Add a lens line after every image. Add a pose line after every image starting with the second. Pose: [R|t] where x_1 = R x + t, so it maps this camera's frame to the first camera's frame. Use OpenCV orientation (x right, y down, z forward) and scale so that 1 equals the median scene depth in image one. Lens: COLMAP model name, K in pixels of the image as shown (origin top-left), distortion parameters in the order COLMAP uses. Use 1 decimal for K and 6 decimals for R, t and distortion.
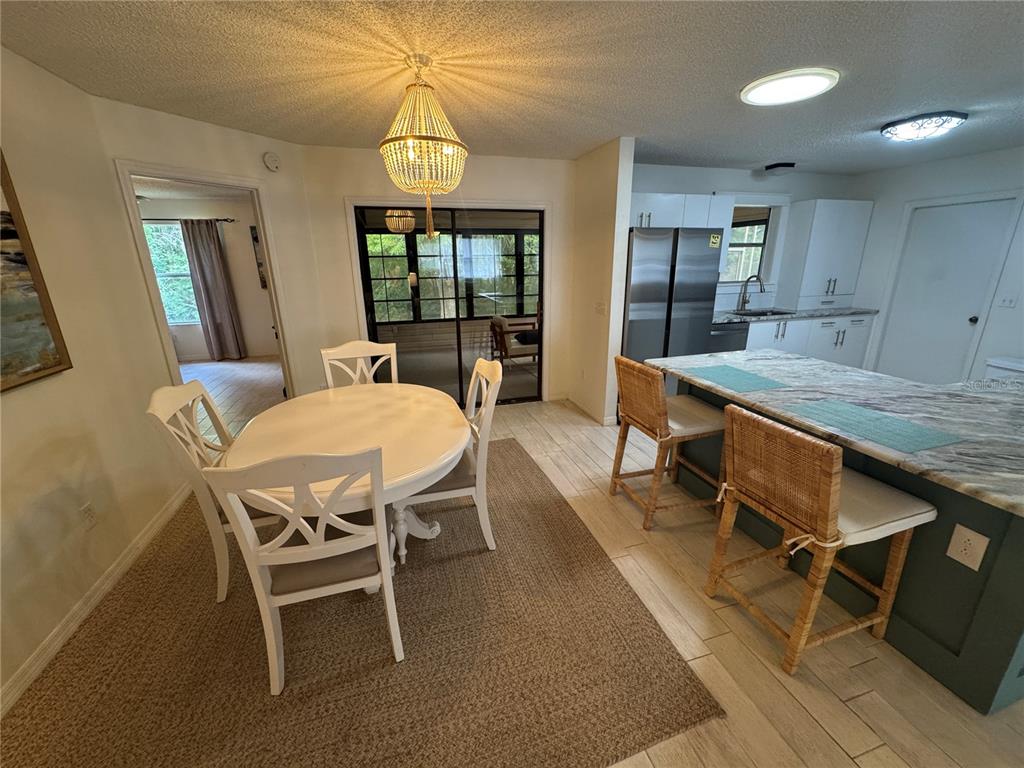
lens RADIAL K [[407.9, 0, 512.2], [0, 407.9, 380.6], [0, 0, 1]] dist [0.000259, -0.000081]
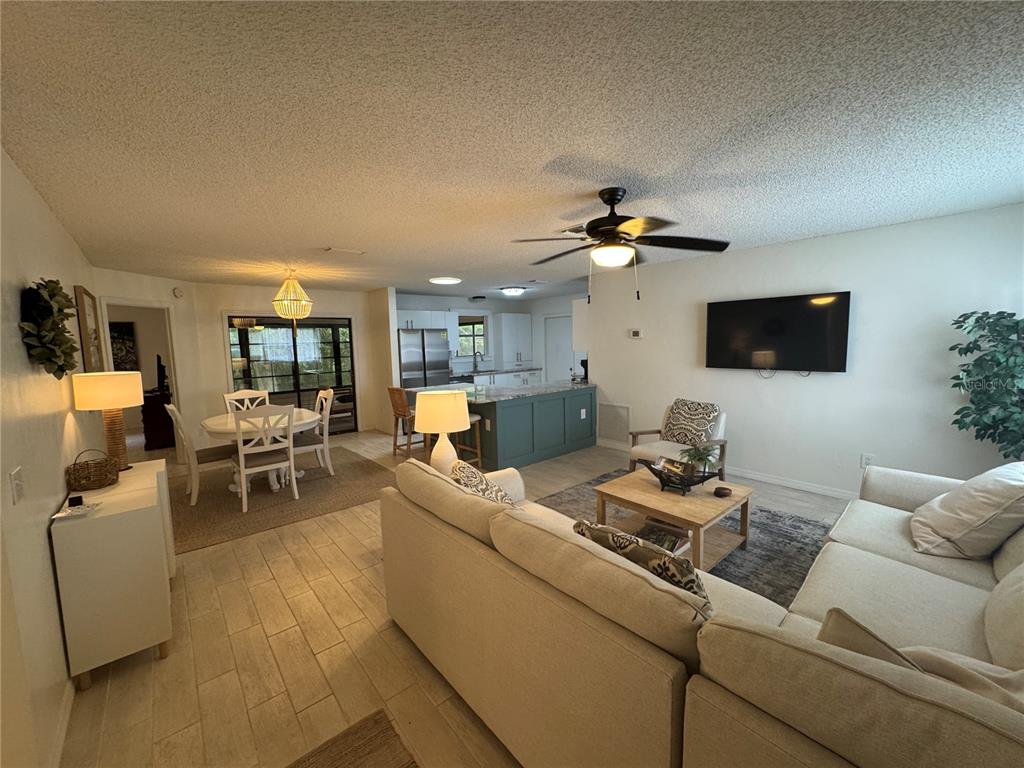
lens RADIAL K [[407.9, 0, 512.2], [0, 407.9, 380.6], [0, 0, 1]] dist [0.000259, -0.000081]
pose [[0.909716, -0.052197, 0.411936, -0.028190], [0.132885, 0.976490, -0.169730, 0.241695], [-0.393392, 0.209147, 0.895265, -0.812637]]
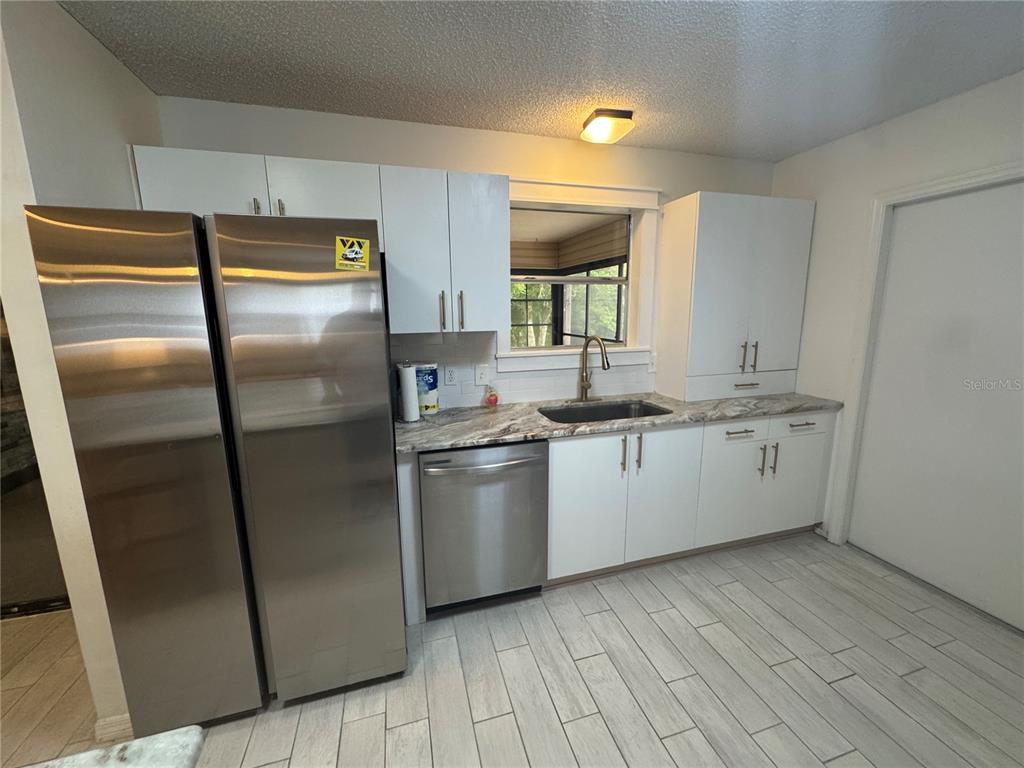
lens RADIAL K [[407.9, 0, 512.2], [0, 407.9, 380.6], [0, 0, 1]] dist [0.000259, -0.000081]
pose [[0.999990, 0.004059, -0.001748, 0.605457], [-0.004229, 0.993696, -0.112027, -0.176219], [0.001282, 0.112033, 0.993704, 0.608700]]
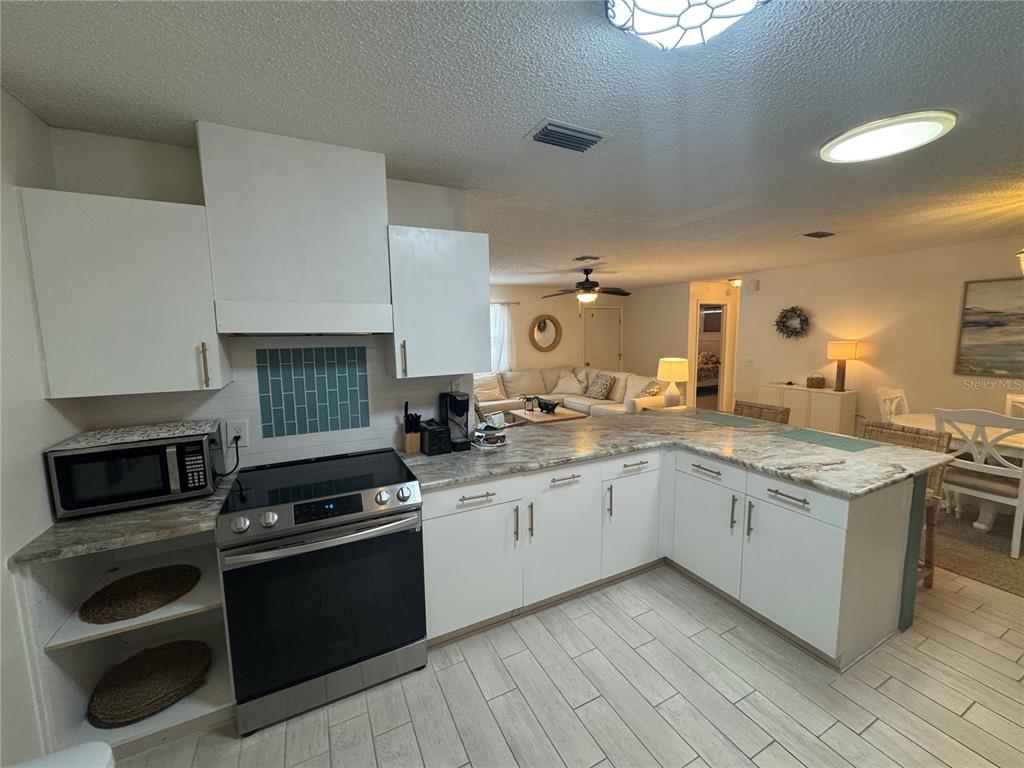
lens RADIAL K [[407.9, 0, 512.2], [0, 407.9, 380.6], [0, 0, 1]] dist [0.000259, -0.000081]
pose [[-0.983420, 0.044358, -0.175835, 0.929986], [-0.029700, 0.917134, 0.397471, -0.342681], [0.178895, 0.396103, -0.900610, 1.064043]]
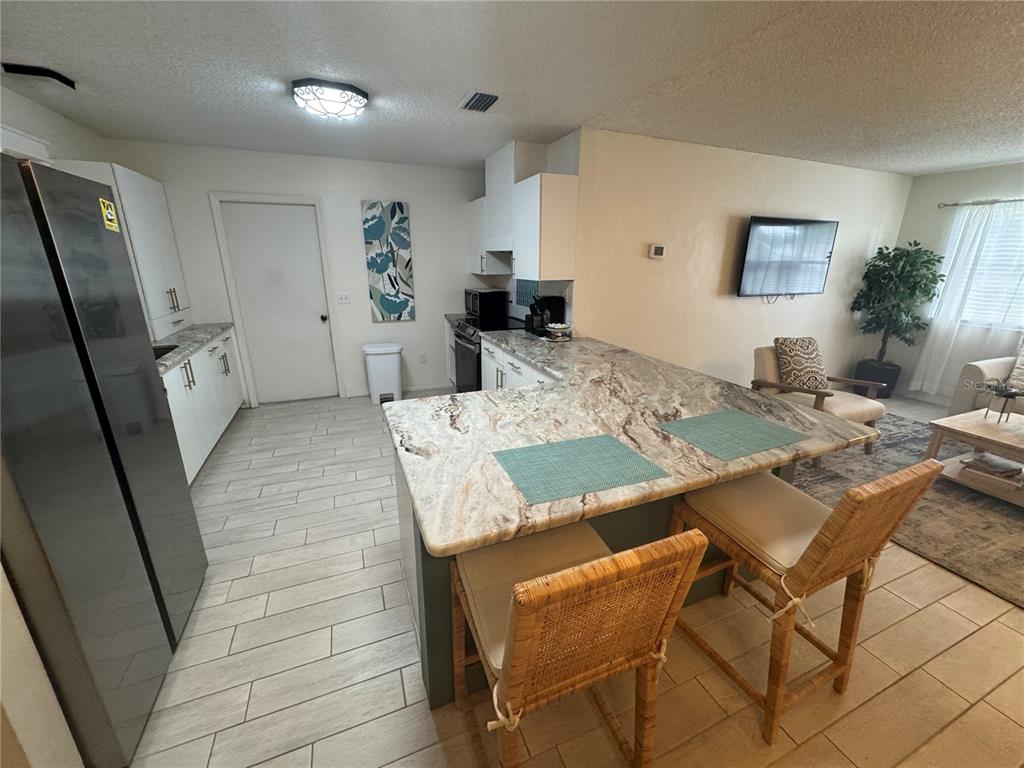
lens RADIAL K [[407.9, 0, 512.2], [0, 407.9, 380.6], [0, 0, 1]] dist [0.000259, -0.000081]
pose [[-0.101744, -0.275444, 0.955918, 0.015942], [0.281352, 0.913706, 0.293226, -0.184941], [-0.954196, 0.298783, -0.015468, 0.630251]]
